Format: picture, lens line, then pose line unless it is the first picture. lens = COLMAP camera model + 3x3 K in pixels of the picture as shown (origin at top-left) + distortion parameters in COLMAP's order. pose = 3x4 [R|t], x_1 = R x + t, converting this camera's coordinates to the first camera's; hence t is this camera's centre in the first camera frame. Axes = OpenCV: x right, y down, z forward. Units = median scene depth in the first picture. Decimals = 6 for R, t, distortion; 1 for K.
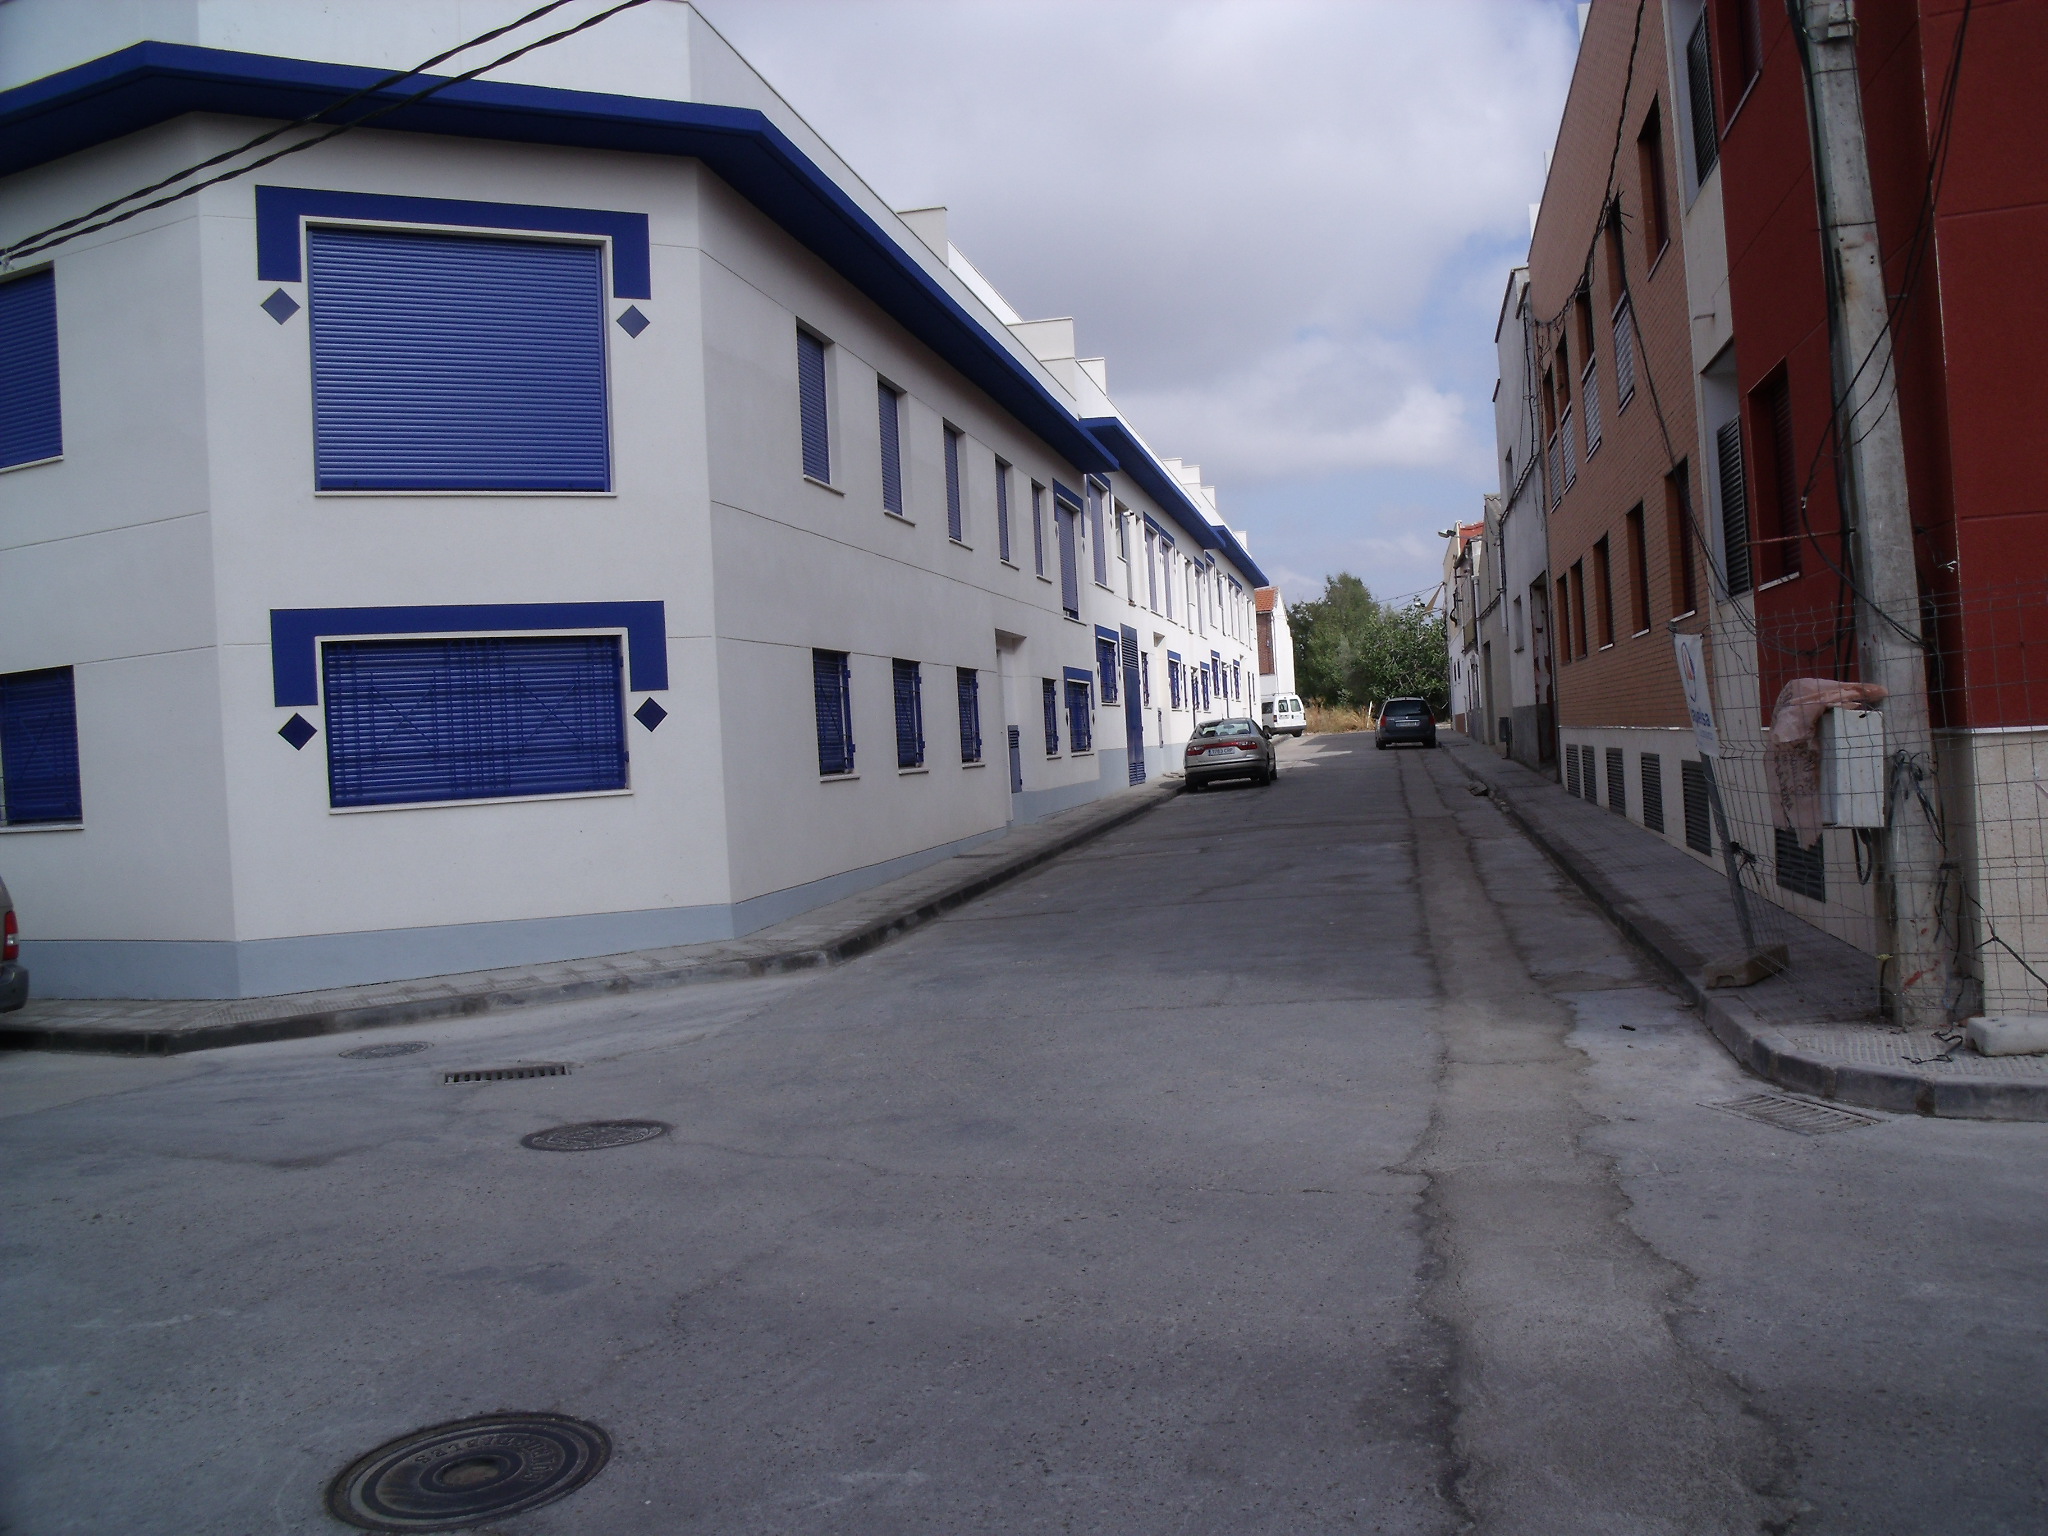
lens RADIAL K [[1709.3, 0, 1075.9], [0, 1709.3, 772.5], [0, 0, 1]] dist [-0.198257, 0.154370]
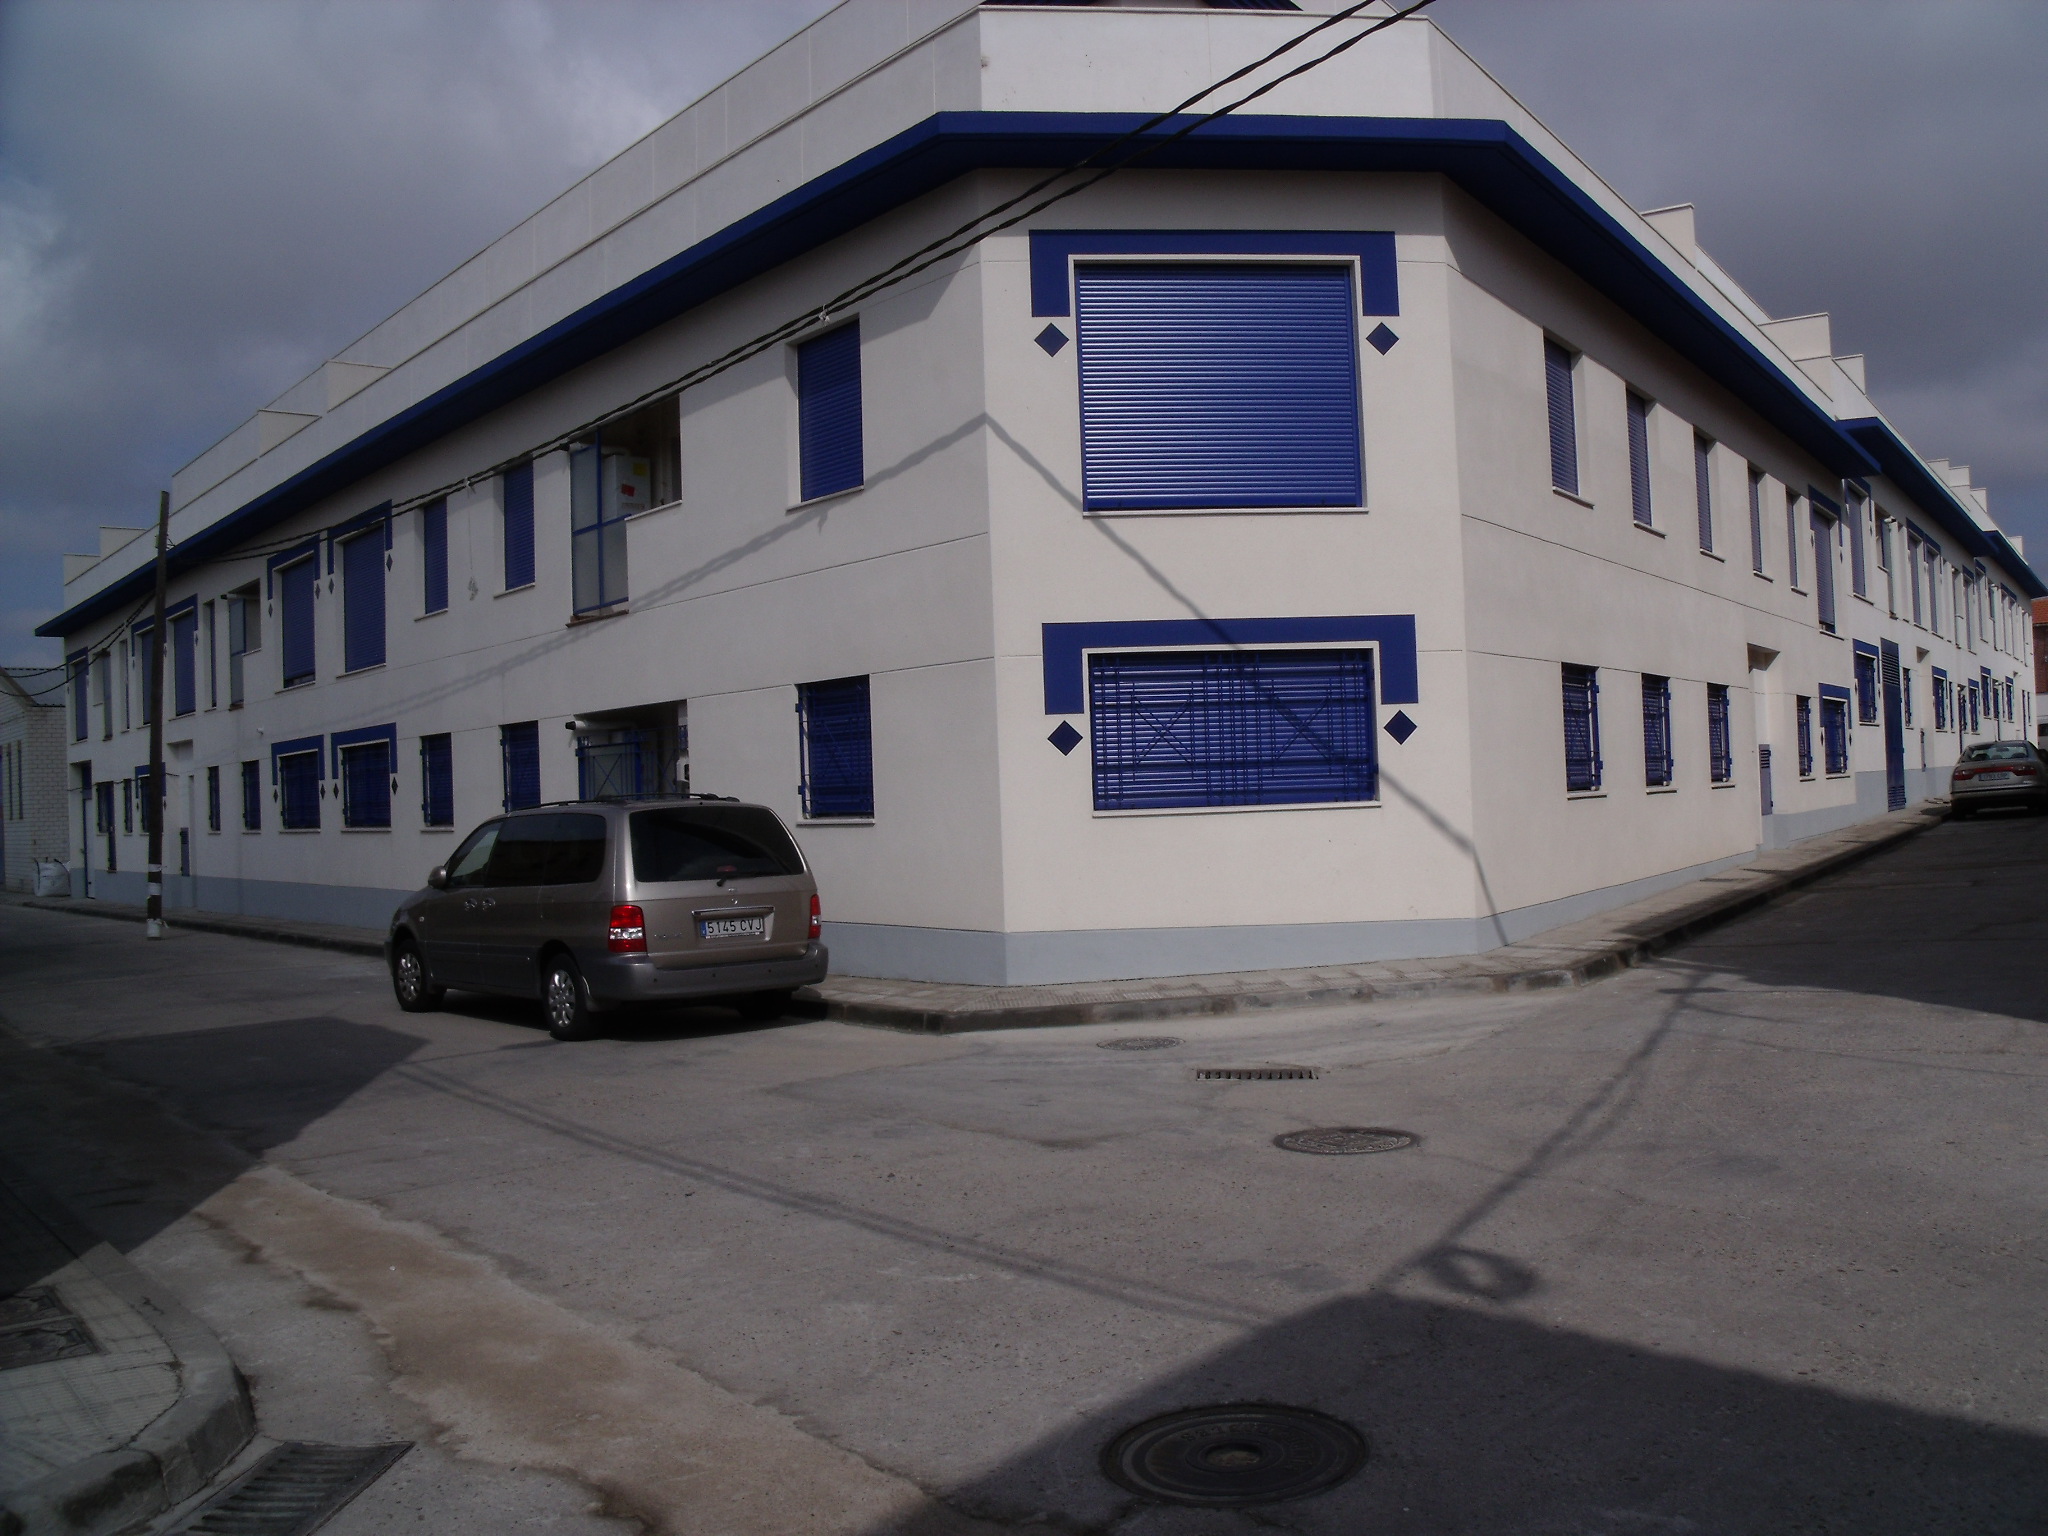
lens RADIAL K [[1709.3, 0, 1075.9], [0, 1709.3, 772.5], [0, 0, 1]] dist [-0.198257, 0.154370]
pose [[0.914702, 0.021507, -0.403557, -0.021498], [-0.024739, 0.999690, -0.002795, 0.000334], [0.403372, 0.012540, 0.914950, -0.004913]]
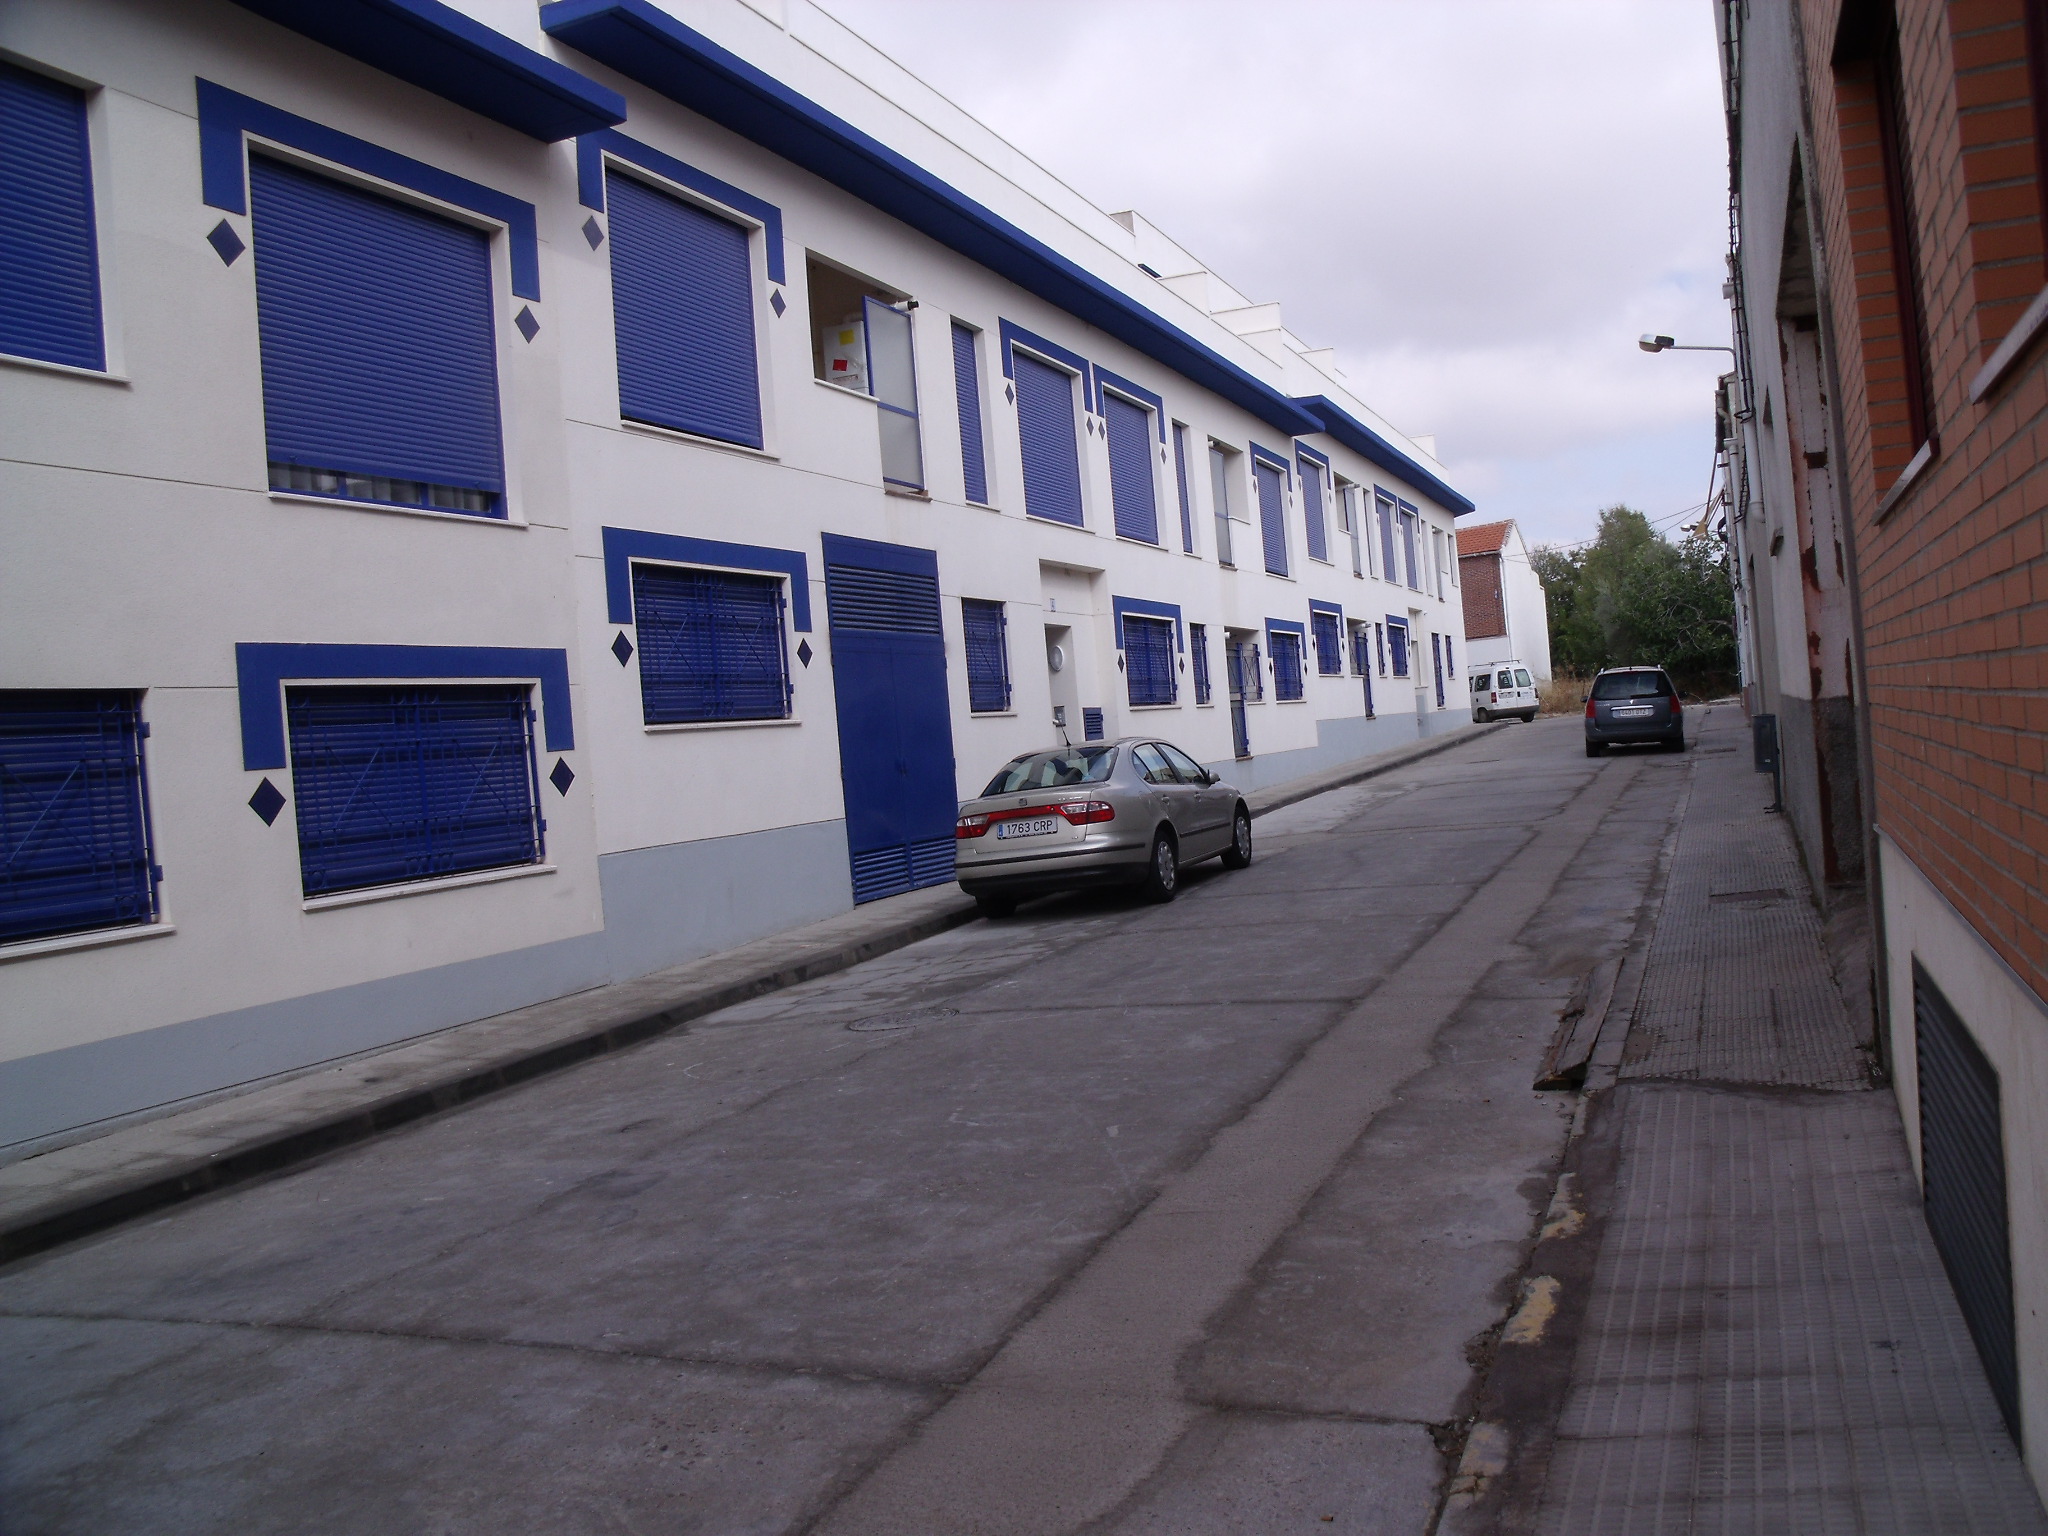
lens RADIAL K [[1730.7, 0, 1024.0], [0, 1730.7, 768.0], [0, 0, 1]] dist [-0.203428, 0.000731]
pose [[0.976826, -0.024533, -0.212625, 0.189972], [0.026904, 0.999604, 0.008264, -0.033310], [0.212338, -0.013793, 0.977099, 0.654093]]
